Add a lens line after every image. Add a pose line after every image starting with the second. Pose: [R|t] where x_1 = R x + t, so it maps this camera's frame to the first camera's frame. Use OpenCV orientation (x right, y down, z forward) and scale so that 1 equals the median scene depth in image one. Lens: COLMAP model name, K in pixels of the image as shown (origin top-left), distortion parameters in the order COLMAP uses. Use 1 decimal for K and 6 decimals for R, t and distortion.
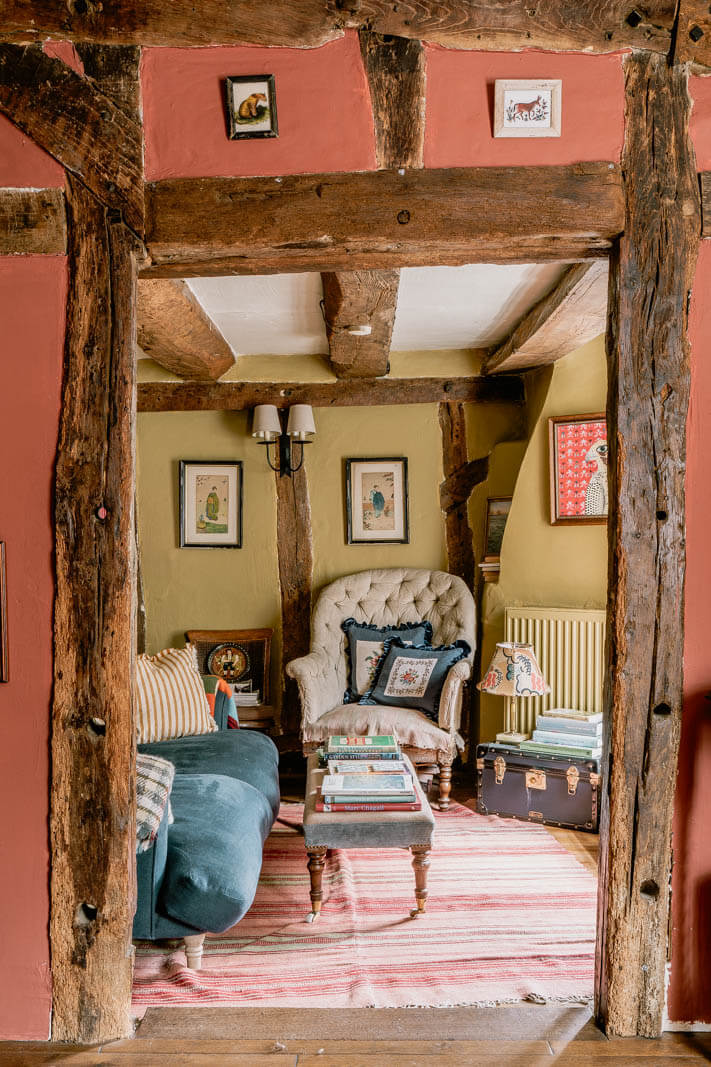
lens RADIAL K [[1052.7, 0, 354.4], [0, 1052.7, 539.6], [0, 0, 1]] dist [0.006238, 0.001544]
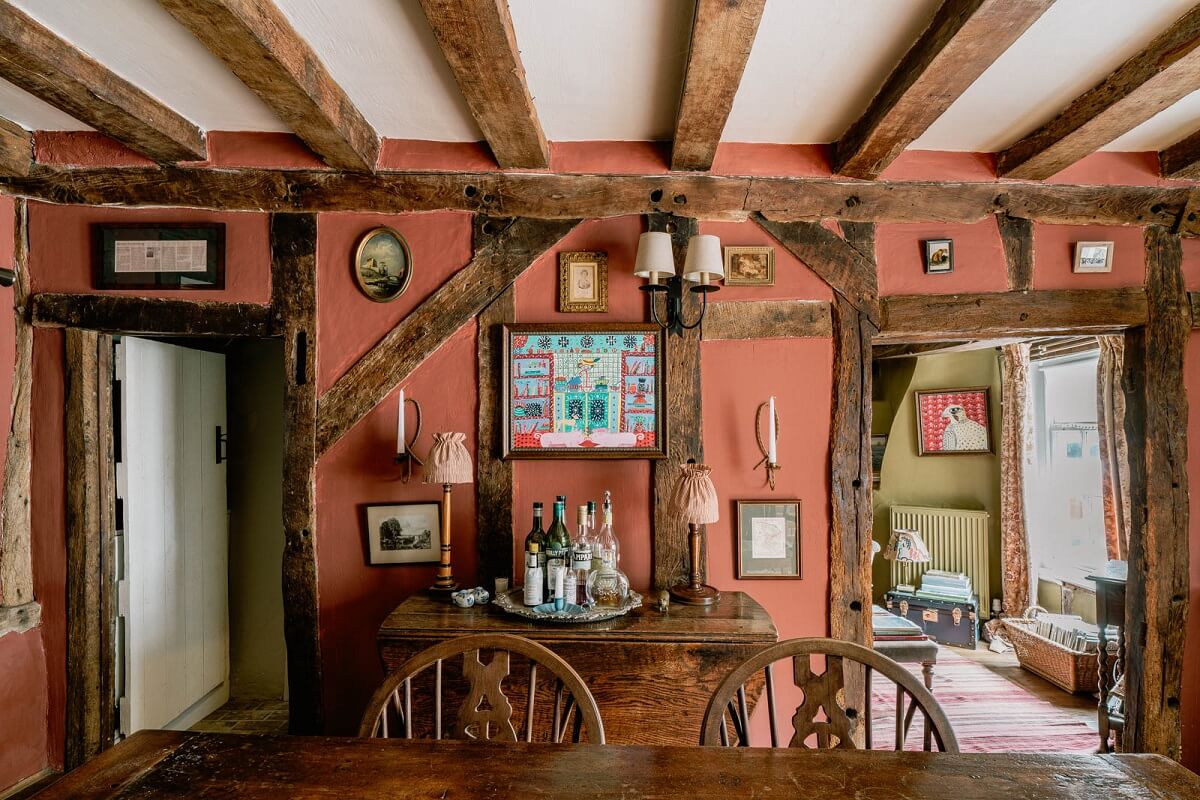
lens RADIAL K [[678.6, 0, 600.0], [0, 678.6, 400.0], [0, 0, 1]] dist [-0.000728, 0.001676]
pose [[0.999905, 0.003946, -0.013220, -0.653598], [-0.004562, 0.998892, -0.046848, -0.108535], [0.013020, 0.046904, 0.998815, -0.148343]]
